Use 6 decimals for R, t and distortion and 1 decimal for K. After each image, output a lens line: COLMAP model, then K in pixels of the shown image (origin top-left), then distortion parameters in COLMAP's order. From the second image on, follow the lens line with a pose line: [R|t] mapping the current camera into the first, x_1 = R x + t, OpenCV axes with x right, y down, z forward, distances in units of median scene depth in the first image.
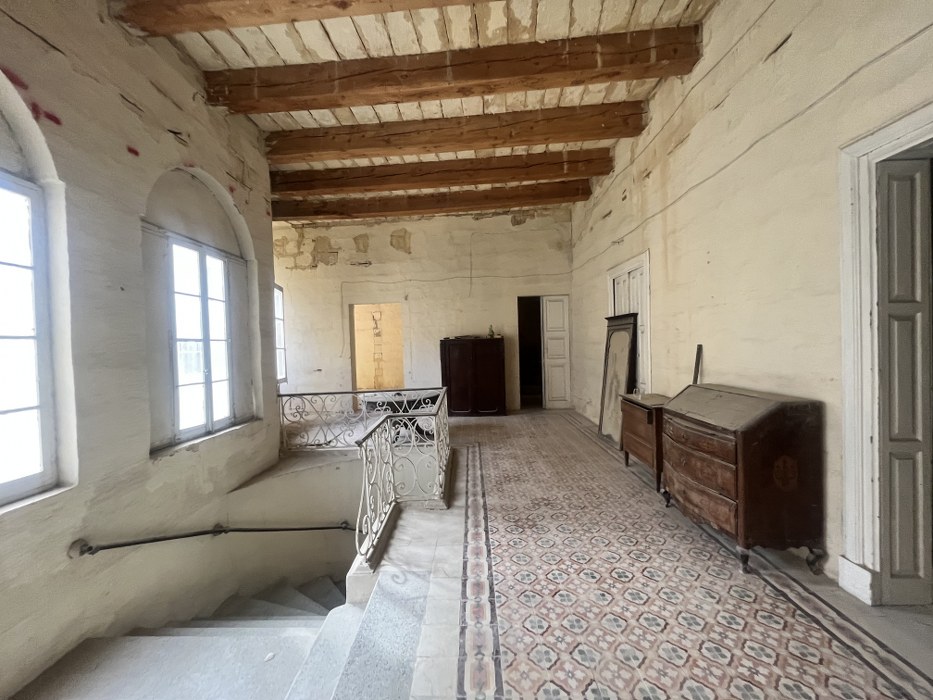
lens RADIAL K [[378.4, 0, 467.7], [0, 378.4, 348.3], [0, 0, 1]] dist [-0.004869, 0.000277]
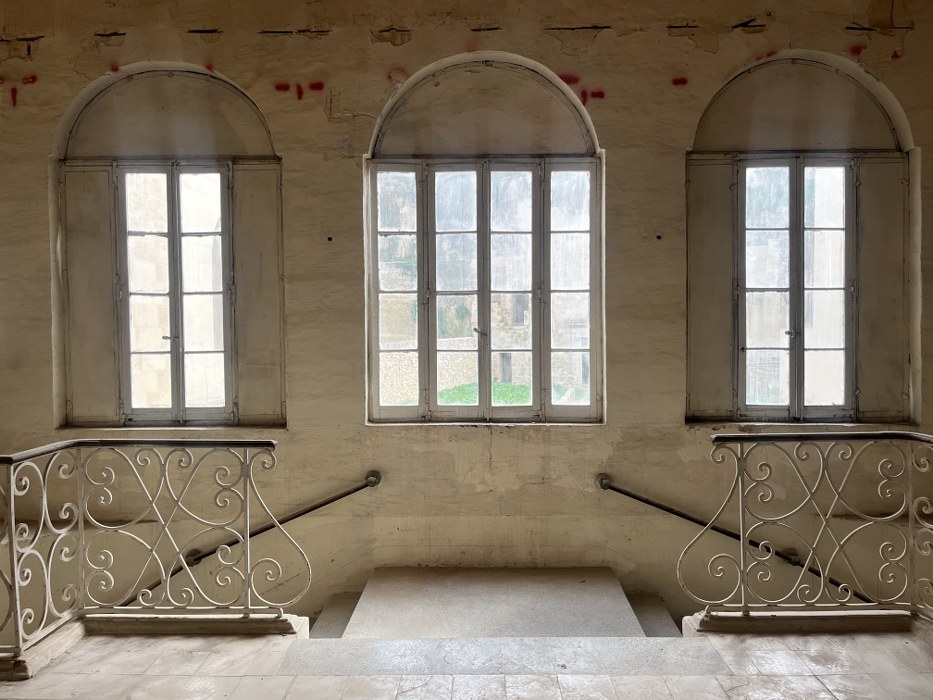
lens RADIAL K [[699.8, 0, 461.1], [0, 699.8, 334.1], [0, 0, 1]] dist [0.058177, -0.078613]
pose [[-0.015212, 0.045393, -0.998853, 0.704901], [-0.006876, 0.998941, 0.045502, 0.006874], [0.999861, 0.007560, -0.014884, 0.425470]]
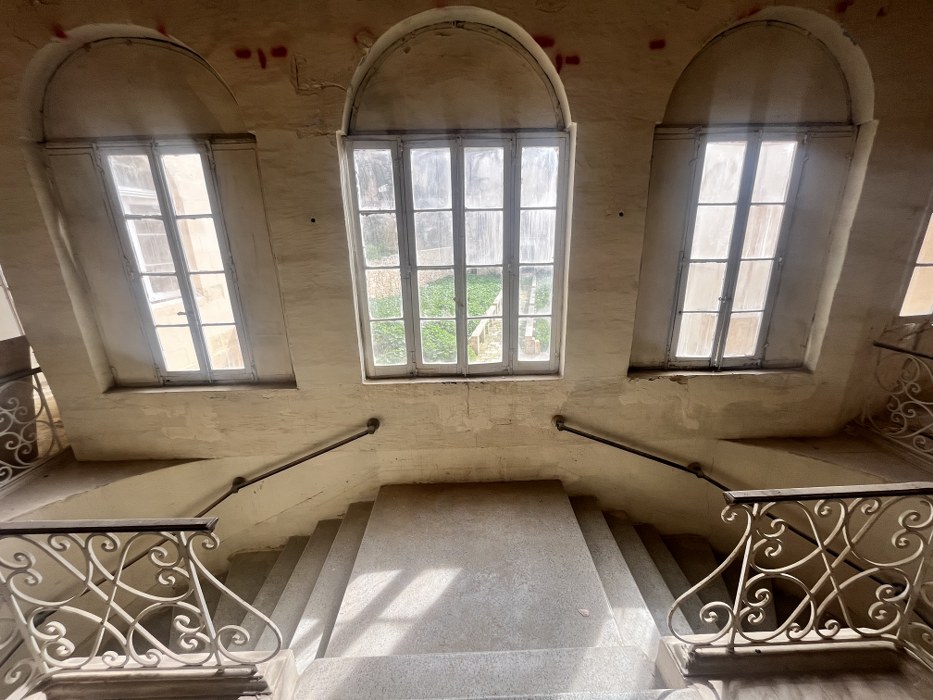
lens RADIAL K [[378.4, 0, 462.2], [0, 378.4, 348.8], [0, 0, 1]] dist [-0.004869, 0.000277]
pose [[0.023136, 0.318375, -0.947682, 0.130755], [0.009992, 0.947815, 0.318664, -0.115405], [0.999682, -0.016842, 0.018747, 0.436703]]
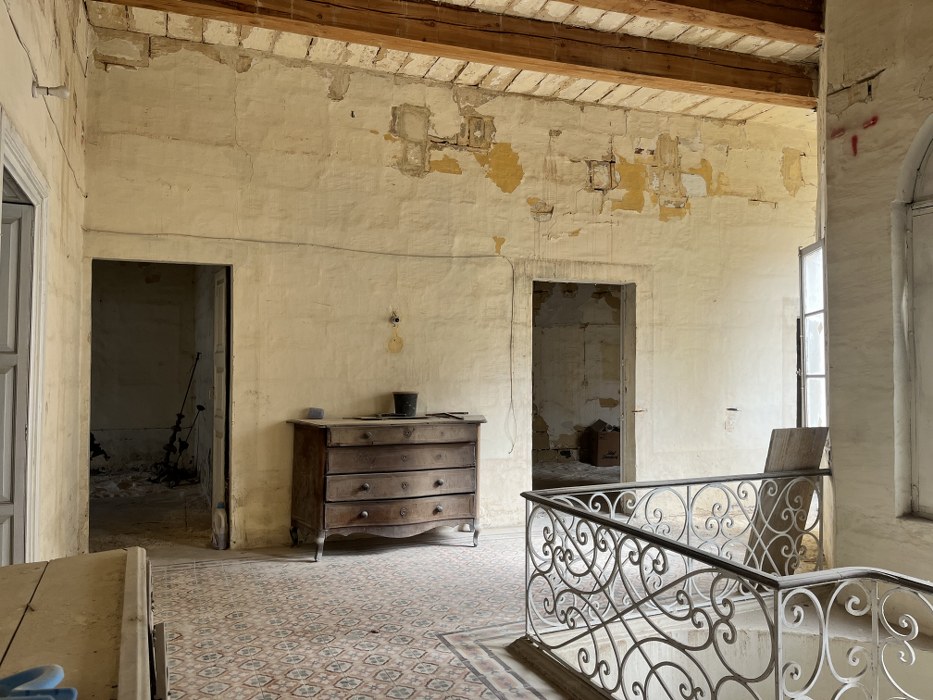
lens RADIAL K [[721.9, 0, 465.7], [0, 721.9, 344.4], [0, 0, 1]] dist [0.002494, -0.018065]
pose [[-0.909005, 0.013885, -0.416554, 0.489796], [0.015244, 0.999884, 0.000063, -0.043237], [0.416507, -0.006293, -0.909111, 0.411809]]
